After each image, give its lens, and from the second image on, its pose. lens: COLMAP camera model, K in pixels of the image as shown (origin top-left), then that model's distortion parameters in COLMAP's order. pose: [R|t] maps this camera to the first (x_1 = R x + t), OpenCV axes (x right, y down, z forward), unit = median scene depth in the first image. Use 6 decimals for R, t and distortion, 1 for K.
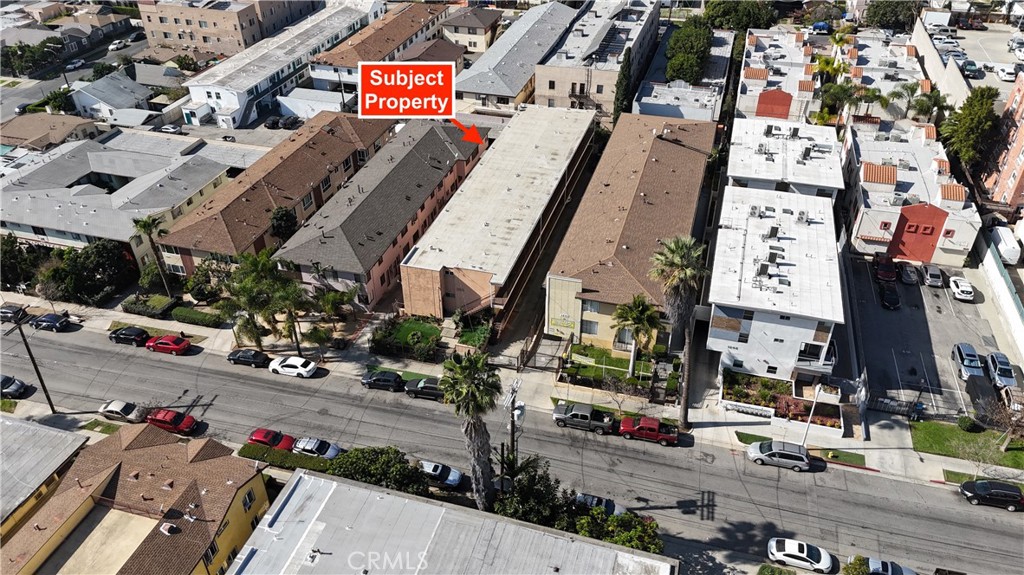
lens RADIAL K [[769.2, 0, 512.0], [0, 769.2, 287.5], [0, 0, 1]] dist [0.085213, -0.088331]
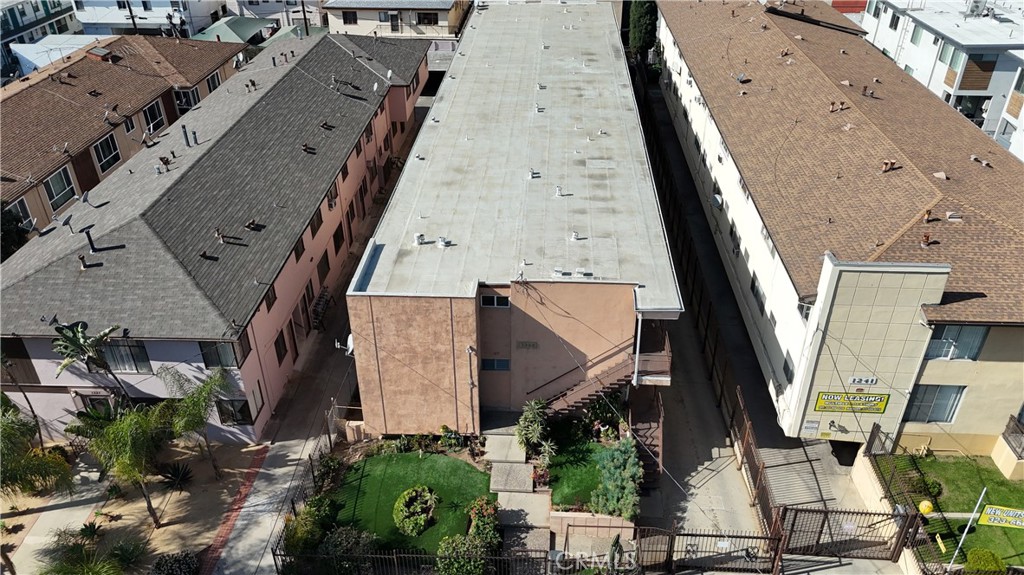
lens RADIAL K [[769.2, 0, 512.0], [0, 769.2, 287.5], [0, 0, 1]] dist [0.085213, -0.088331]
pose [[0.973879, -0.121347, 0.191922, -0.133223], [0.131109, 0.990602, -0.038959, -0.010131], [-0.185391, 0.063104, 0.980637, 0.638381]]
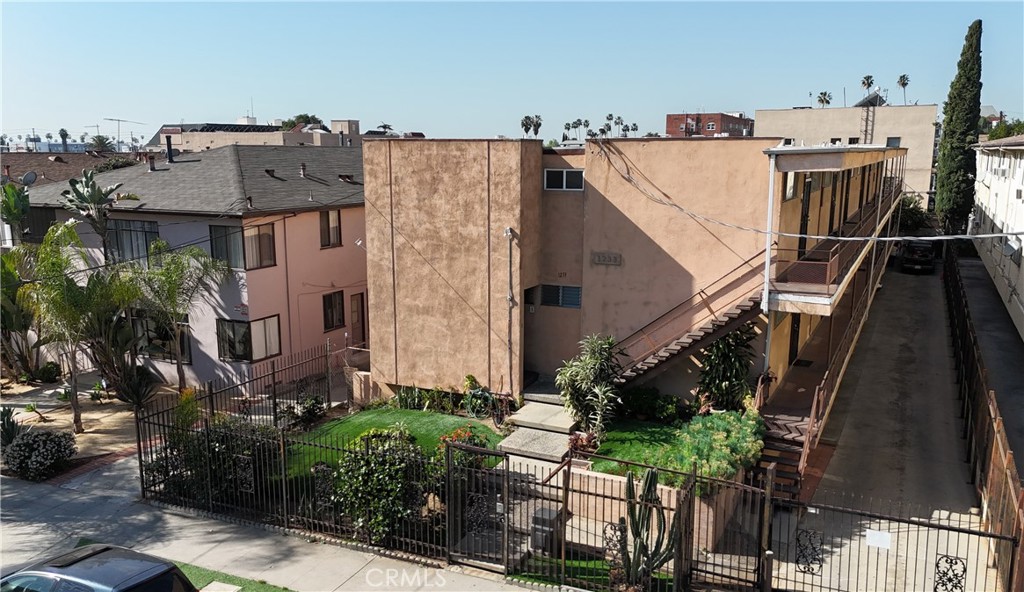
lens RADIAL K [[829.0, 0, 509.3], [0, 829.0, 314.8], [0, 0, 1]] dist [0.126210, -0.195223]
pose [[0.985229, 0.039334, -0.166666, -0.052506], [-0.103831, 0.911163, -0.398749, 0.113985], [0.136175, 0.410164, 0.901788, 0.758208]]
